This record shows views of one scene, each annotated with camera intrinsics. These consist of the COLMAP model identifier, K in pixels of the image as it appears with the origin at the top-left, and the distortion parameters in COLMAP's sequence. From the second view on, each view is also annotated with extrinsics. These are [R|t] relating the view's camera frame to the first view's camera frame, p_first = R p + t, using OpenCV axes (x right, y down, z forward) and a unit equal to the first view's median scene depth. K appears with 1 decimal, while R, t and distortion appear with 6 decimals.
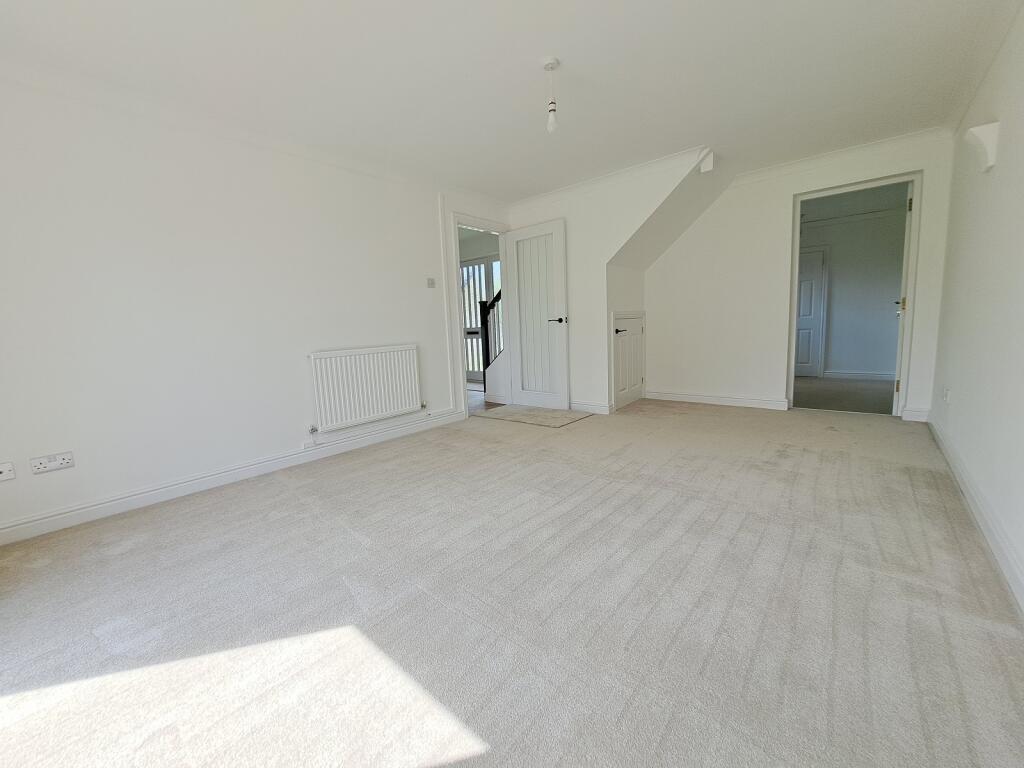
lens RADIAL K [[413.9, 0, 502.4], [0, 413.9, 379.3], [0, 0, 1]] dist [-0.002705, -0.000403]
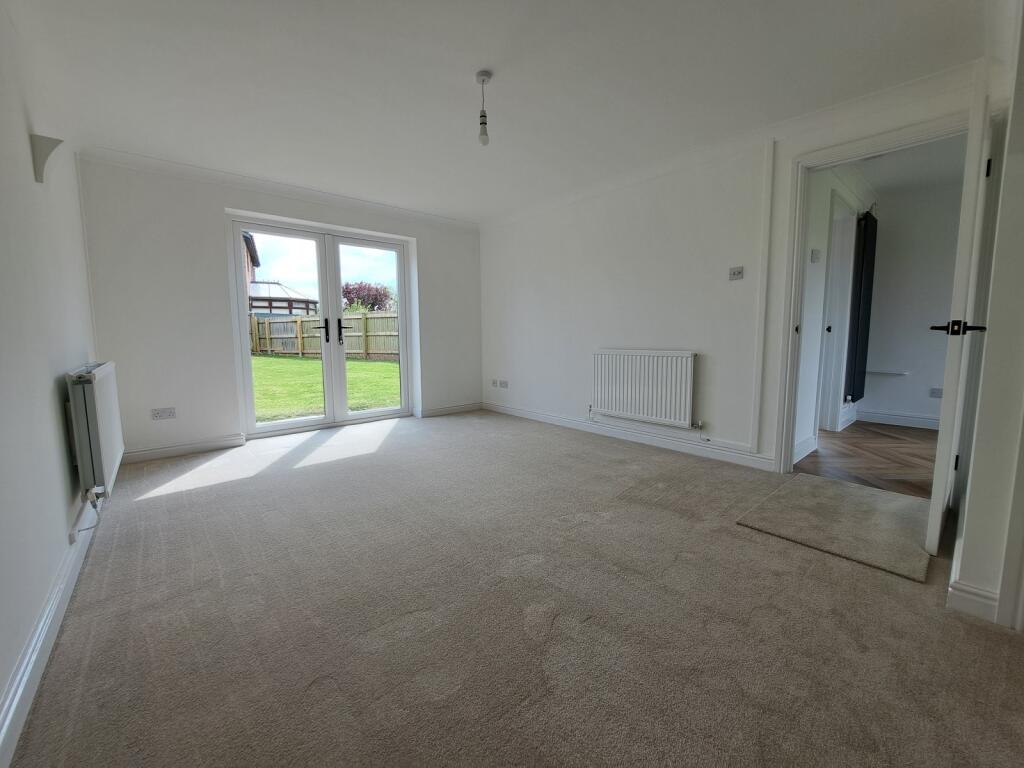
lens RADIAL K [[413.9, 0, 502.4], [0, 413.9, 379.3], [0, 0, 1]] dist [-0.002705, -0.000403]
pose [[-0.151873, 0.157583, -0.975757, 0.697064], [-0.110891, 0.978260, 0.175247, -0.136206], [0.982160, 0.134818, -0.131097, 0.746290]]
